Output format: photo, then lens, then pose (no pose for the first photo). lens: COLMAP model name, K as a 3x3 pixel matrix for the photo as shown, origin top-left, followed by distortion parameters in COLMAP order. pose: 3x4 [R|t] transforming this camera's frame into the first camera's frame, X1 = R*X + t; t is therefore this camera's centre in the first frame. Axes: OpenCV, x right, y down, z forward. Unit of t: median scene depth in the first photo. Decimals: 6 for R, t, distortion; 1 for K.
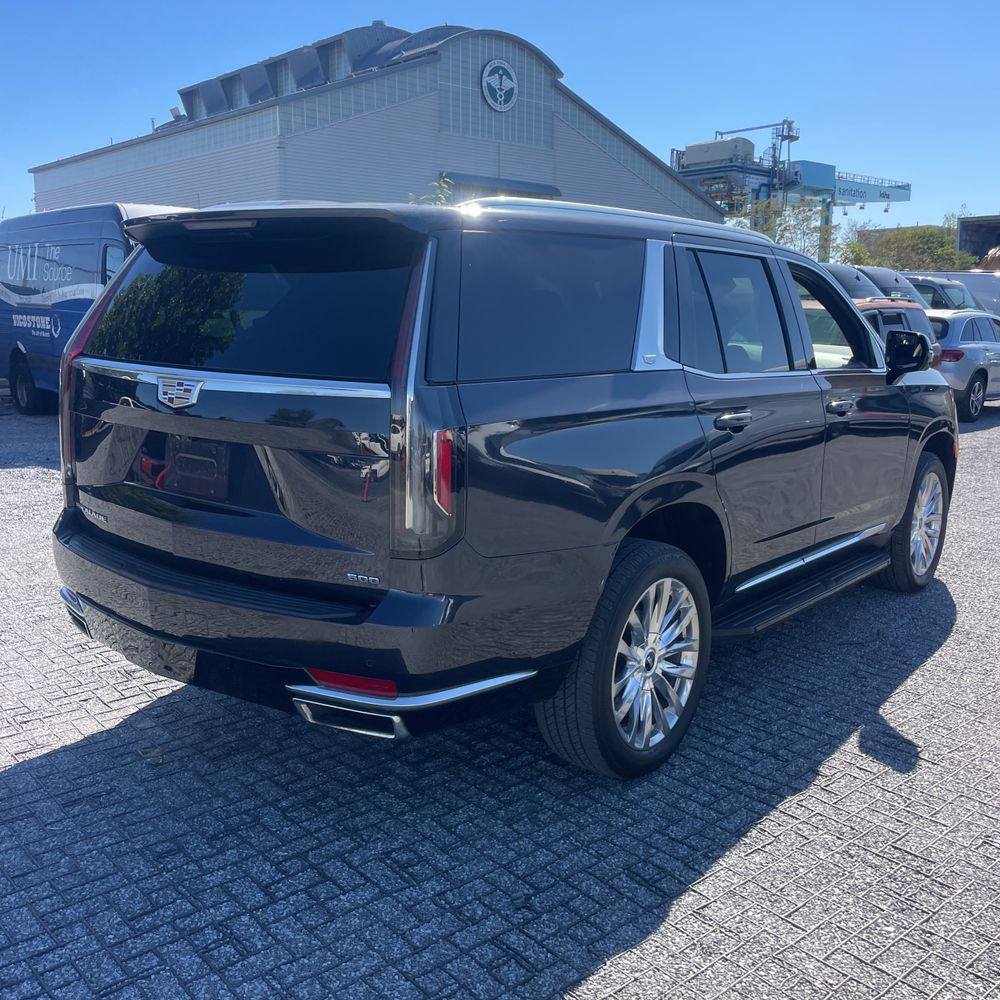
lens RADIAL K [[998.2, 0, 500.7], [0, 998.2, 493.4], [0, 0, 1]] dist [0.082345, -0.114152]
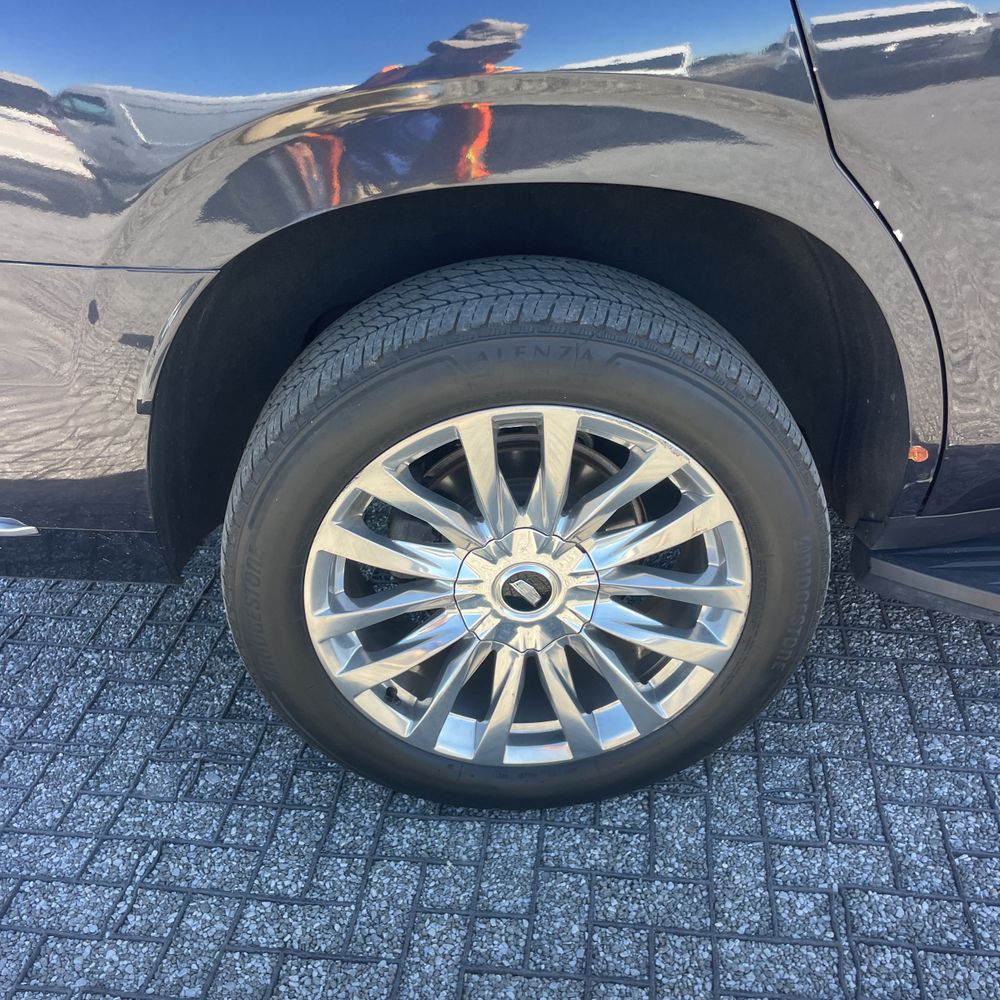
lens RADIAL K [[1022.9, 0, 498.4], [0, 1022.9, 505.2], [0, 0, 1]] dist [0.075083, -0.105599]
pose [[0.645311, 0.366218, -0.670416, 0.056536], [-0.076321, 0.904116, 0.420415, -0.004432], [0.760098, -0.220131, 0.611387, 0.106698]]
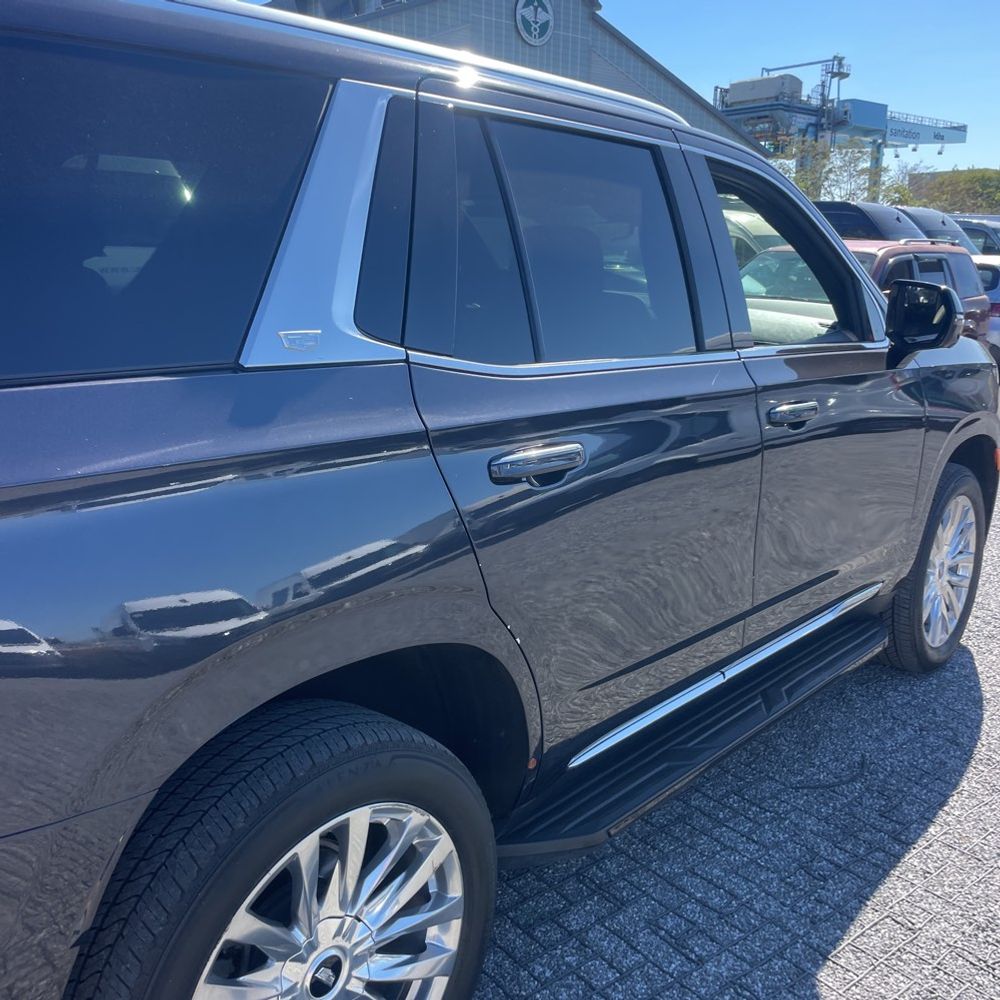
lens RADIAL K [[993.2, 0, 500.2], [0, 993.2, 485.4], [0, 0, 1]] dist [0.097784, -0.135461]
pose [[0.999141, 0.016340, -0.038081, 0.034788], [-0.014606, 0.998863, 0.045379, -0.012440], [0.038779, -0.044784, 0.998244, 0.075921]]
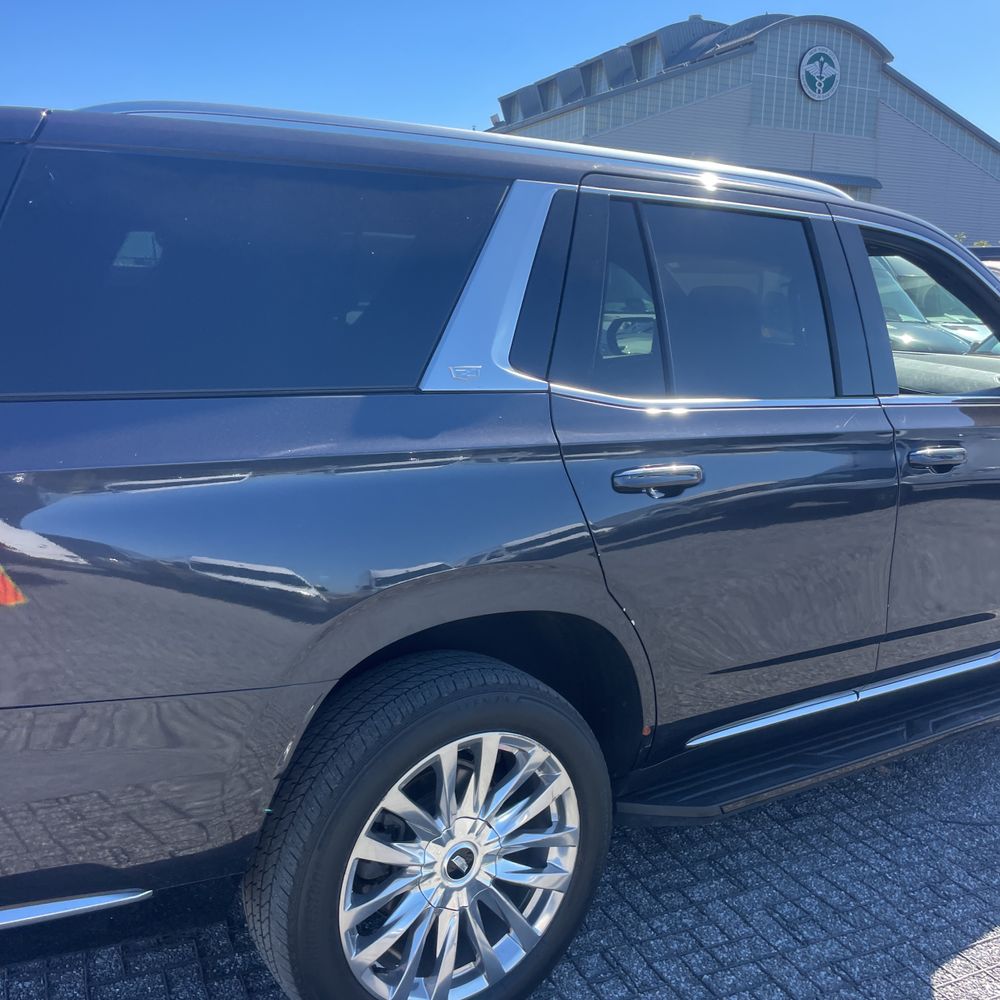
lens RADIAL K [[993.2, 0, 500.2], [0, 993.2, 485.4], [0, 0, 1]] dist [0.097784, -0.135461]
pose [[0.954535, 0.066793, -0.290519, 0.047486], [-0.068810, 0.997624, 0.003278, -0.009474], [0.290048, 0.016862, 0.956863, 0.058735]]
